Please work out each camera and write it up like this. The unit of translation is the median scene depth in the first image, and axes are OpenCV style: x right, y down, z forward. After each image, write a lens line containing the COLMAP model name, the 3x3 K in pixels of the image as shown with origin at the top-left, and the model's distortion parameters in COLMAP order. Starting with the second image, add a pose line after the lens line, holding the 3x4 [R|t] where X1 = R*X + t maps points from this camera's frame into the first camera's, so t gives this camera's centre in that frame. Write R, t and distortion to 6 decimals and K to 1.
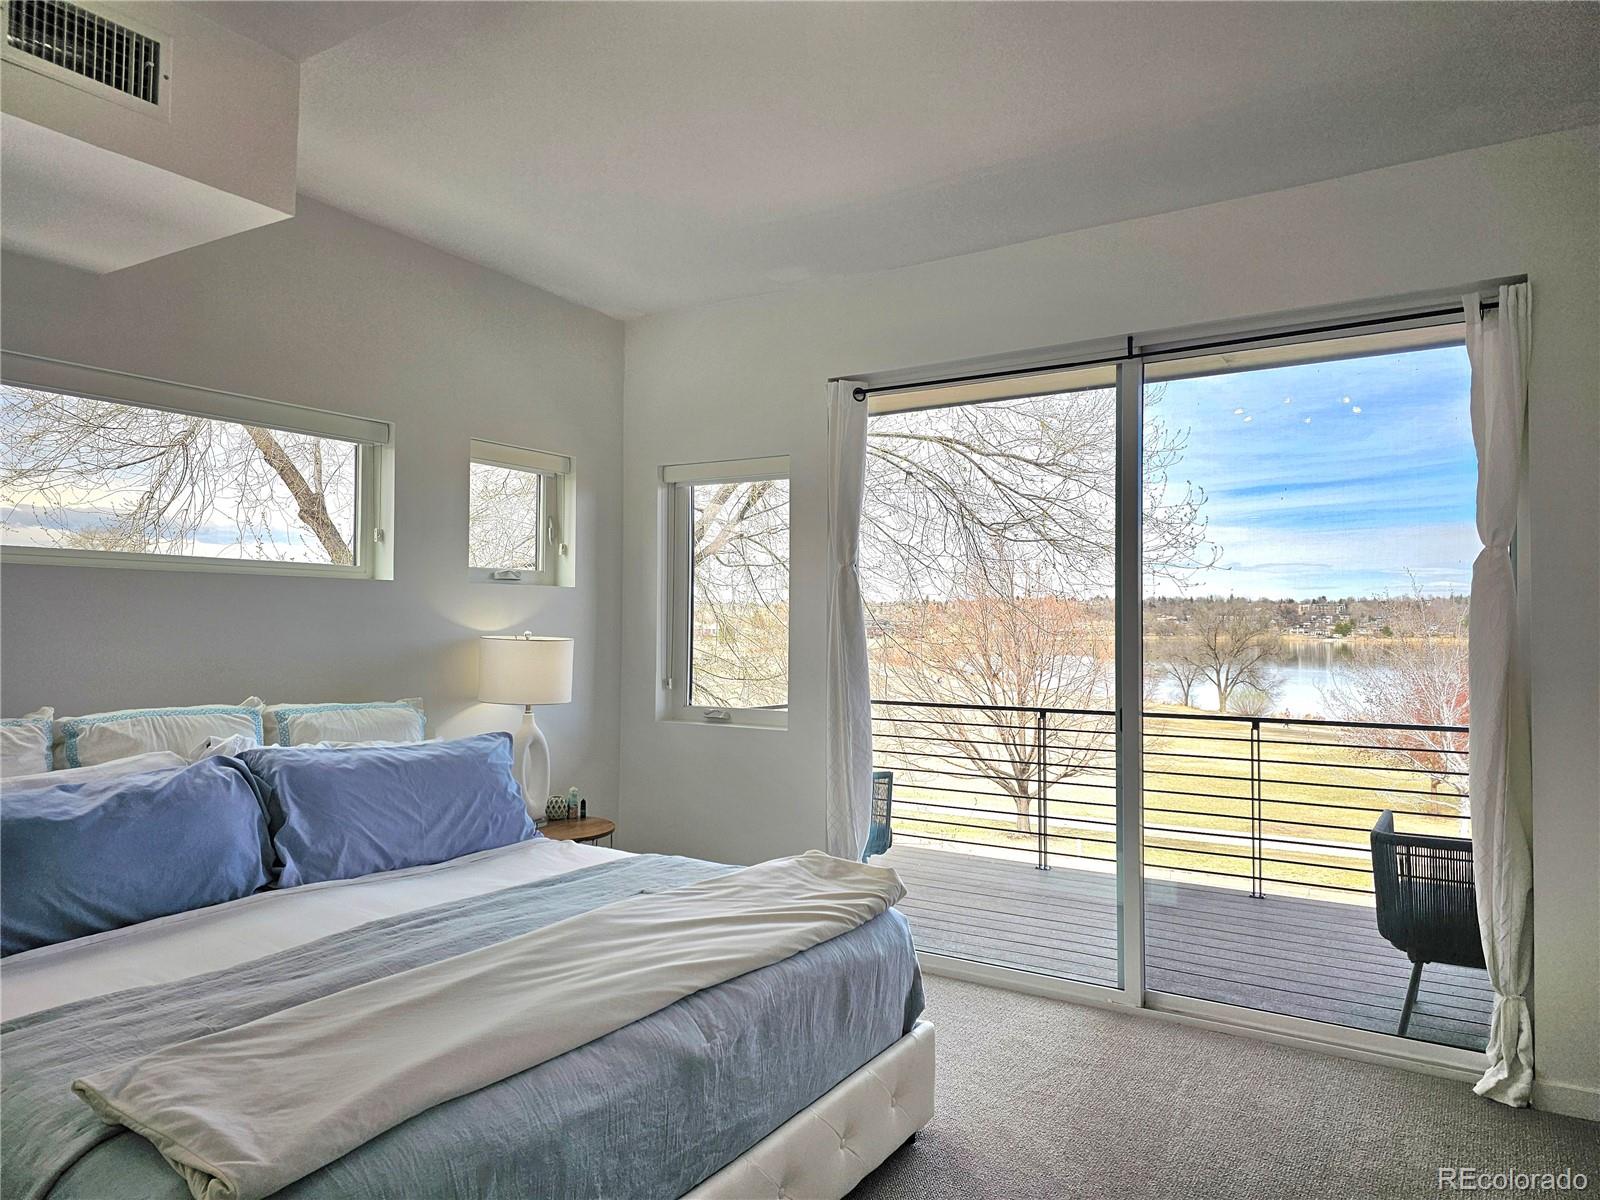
lens RADIAL K [[1074.1, 0, 802.4], [0, 1074.1, 607.2], [0, 0, 1]] dist [0.062287, -0.045999]
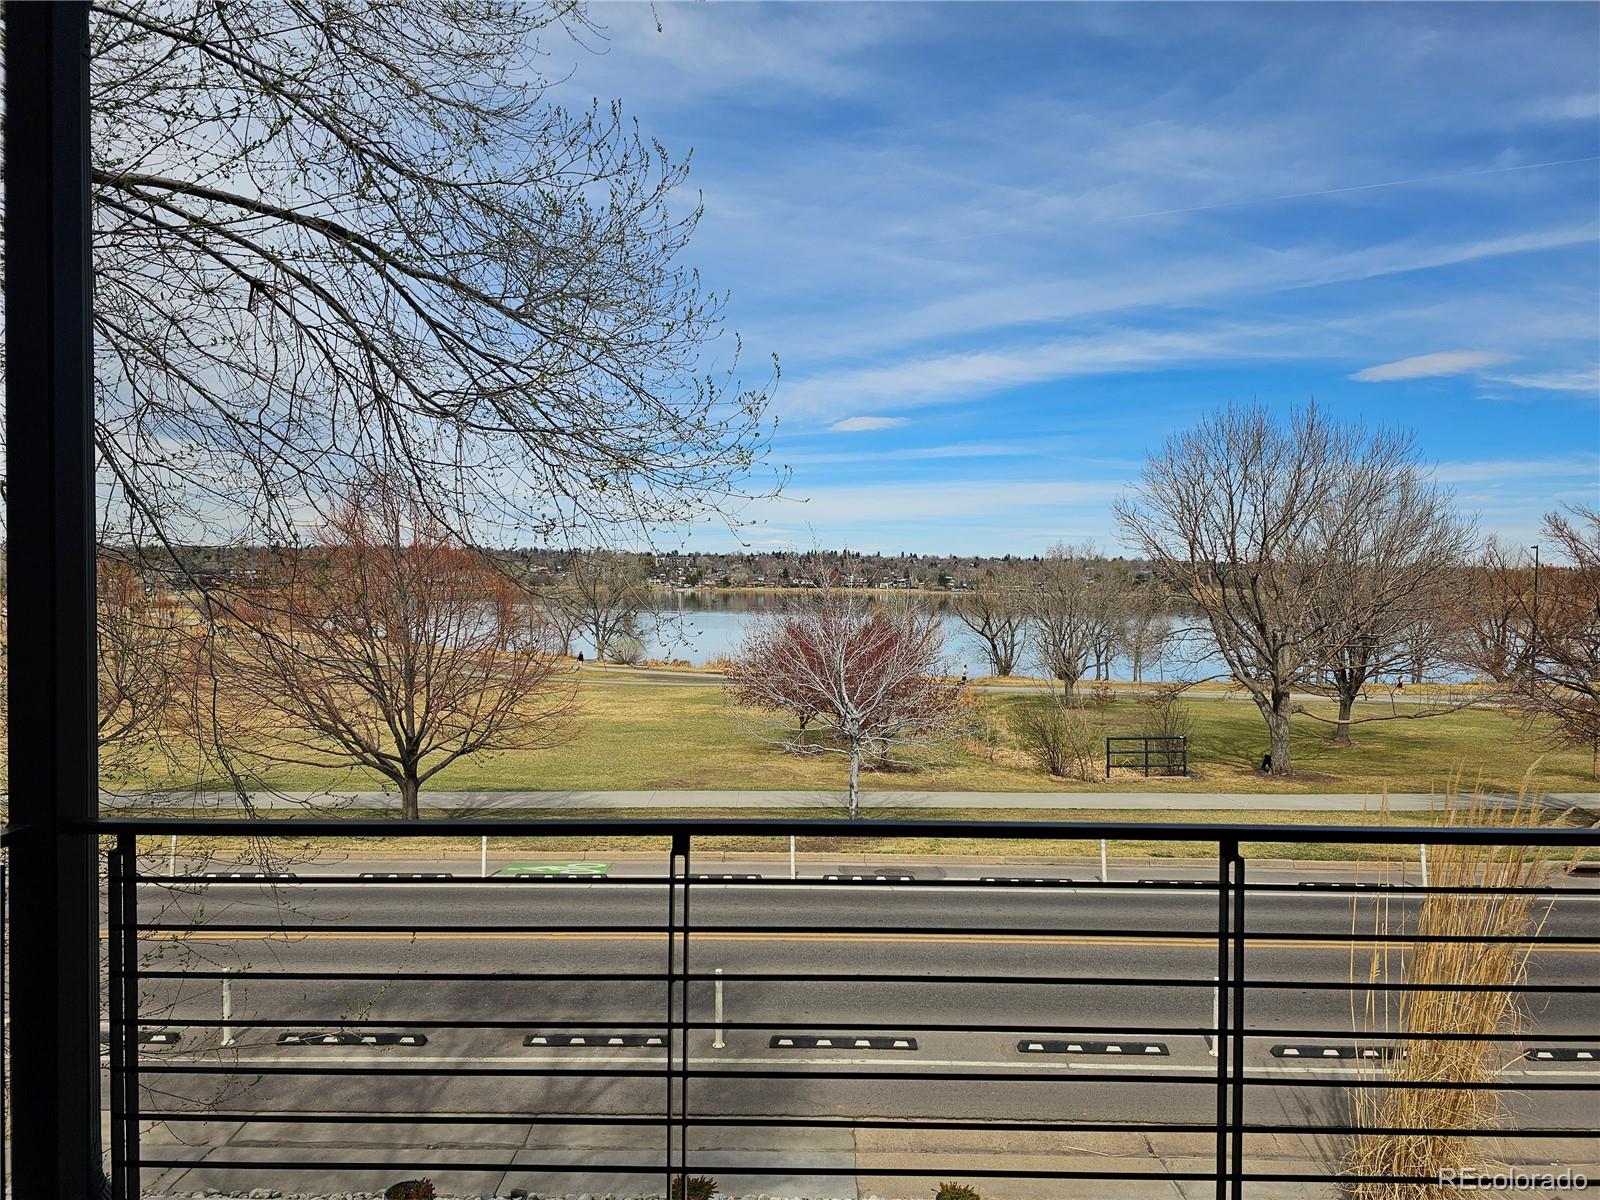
lens RADIAL K [[1074.1, 0, 810.9], [0, 1074.1, 625.4], [0, 0, 1]] dist [0.062287, -0.045999]
pose [[0.839637, -0.013138, 0.542988, 0.017174], [-0.022025, 0.998062, 0.058207, 0.000944], [-0.542700, -0.060832, 0.837721, 0.192733]]
